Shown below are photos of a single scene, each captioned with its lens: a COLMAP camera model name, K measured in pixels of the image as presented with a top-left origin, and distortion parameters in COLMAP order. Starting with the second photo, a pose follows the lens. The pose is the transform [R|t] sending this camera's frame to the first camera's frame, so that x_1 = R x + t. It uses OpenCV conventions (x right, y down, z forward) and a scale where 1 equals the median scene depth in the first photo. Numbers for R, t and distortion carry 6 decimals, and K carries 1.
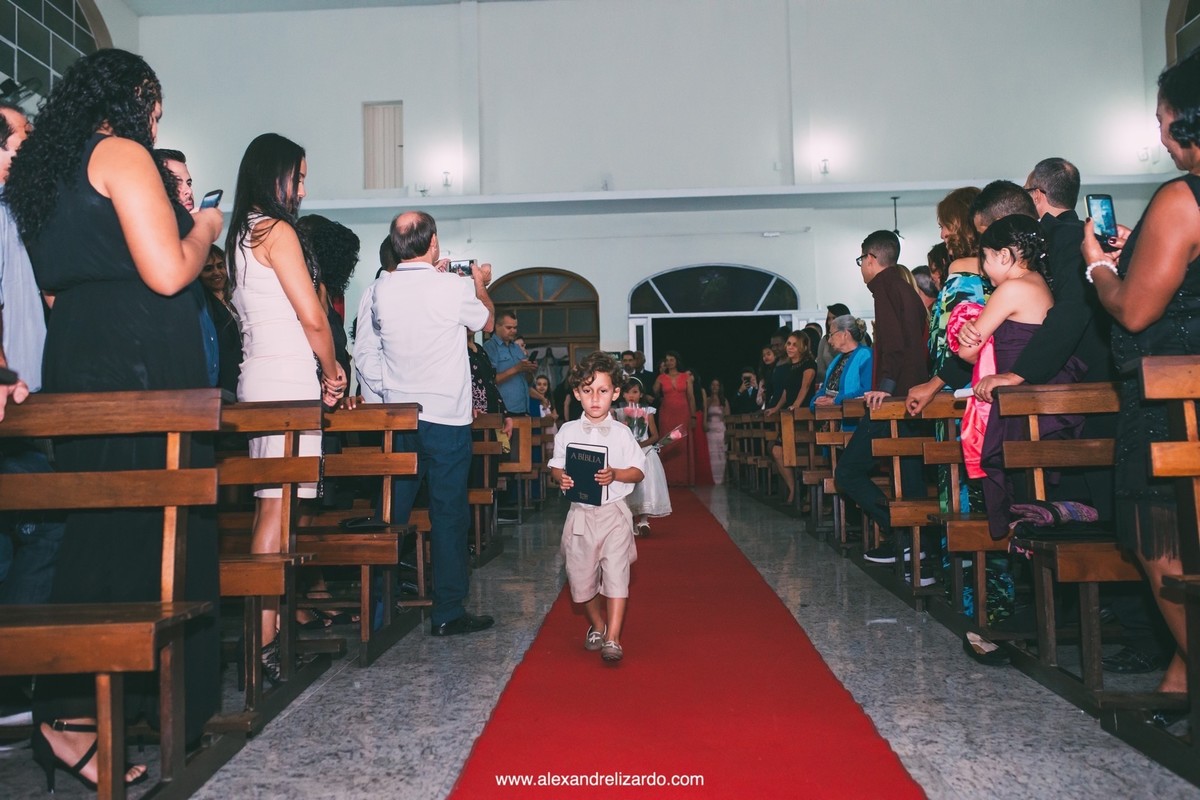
lens RADIAL K [[1146.6, 0, 599.7], [0, 1146.6, 398.1], [0, 0, 1]] dist [-0.067180, 0.098911]
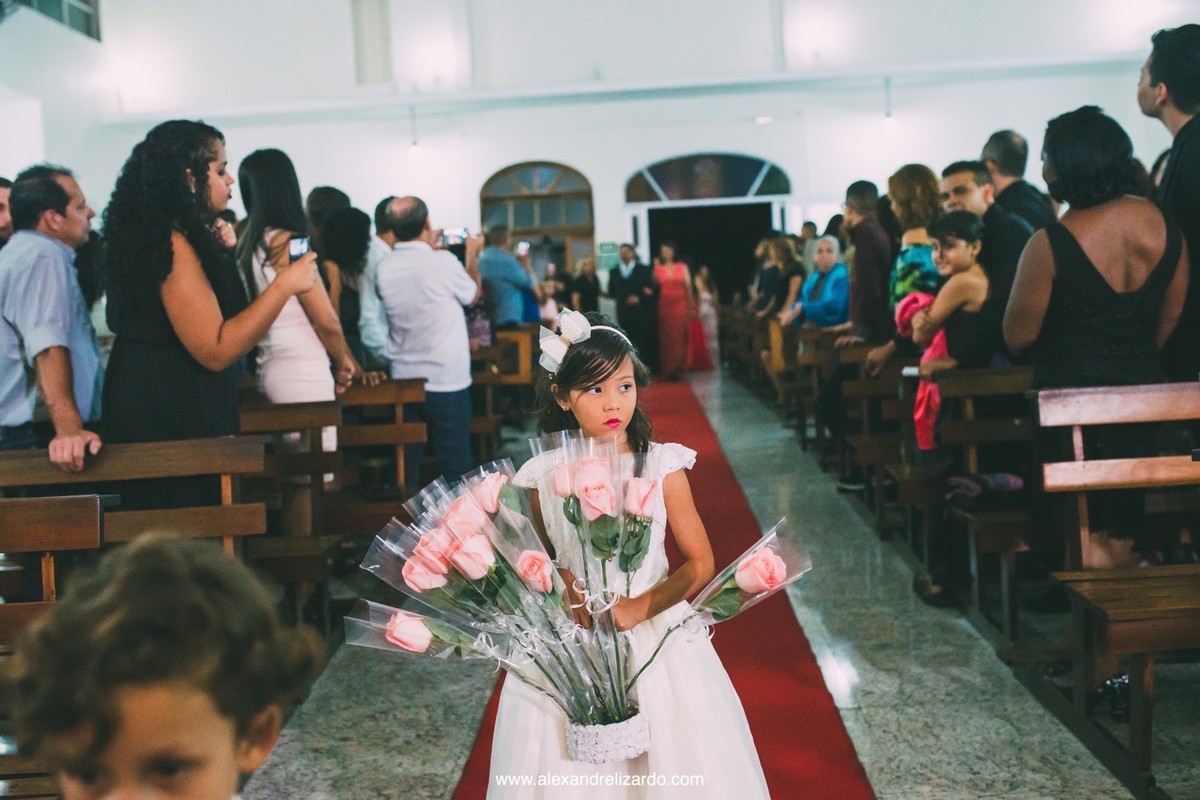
lens RADIAL K [[1146.6, 0, 599.7], [0, 1146.6, 398.1], [0, 0, 1]] dist [-0.067180, 0.098911]
pose [[0.999533, -0.030262, -0.004295, 0.022746], [0.030555, 0.992794, 0.115872, -0.155342], [0.000758, -0.115949, 0.993255, -0.157792]]
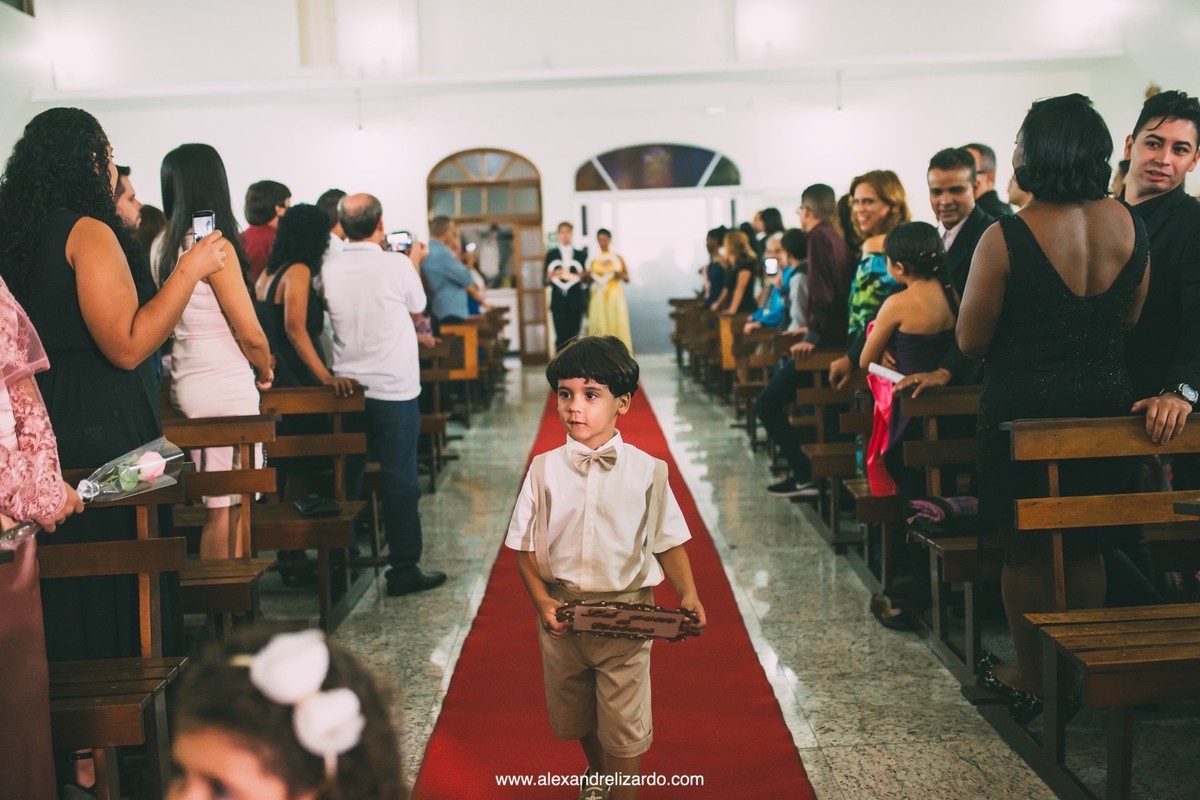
lens RADIAL K [[1146.6, 0, 599.7], [0, 1146.6, 398.1], [0, 0, 1]] dist [-0.067180, 0.098911]
pose [[0.998877, -0.021864, 0.042025, 0.020471], [0.016249, 0.991434, 0.129591, -0.183708], [-0.044498, -0.128763, 0.990677, -0.084031]]
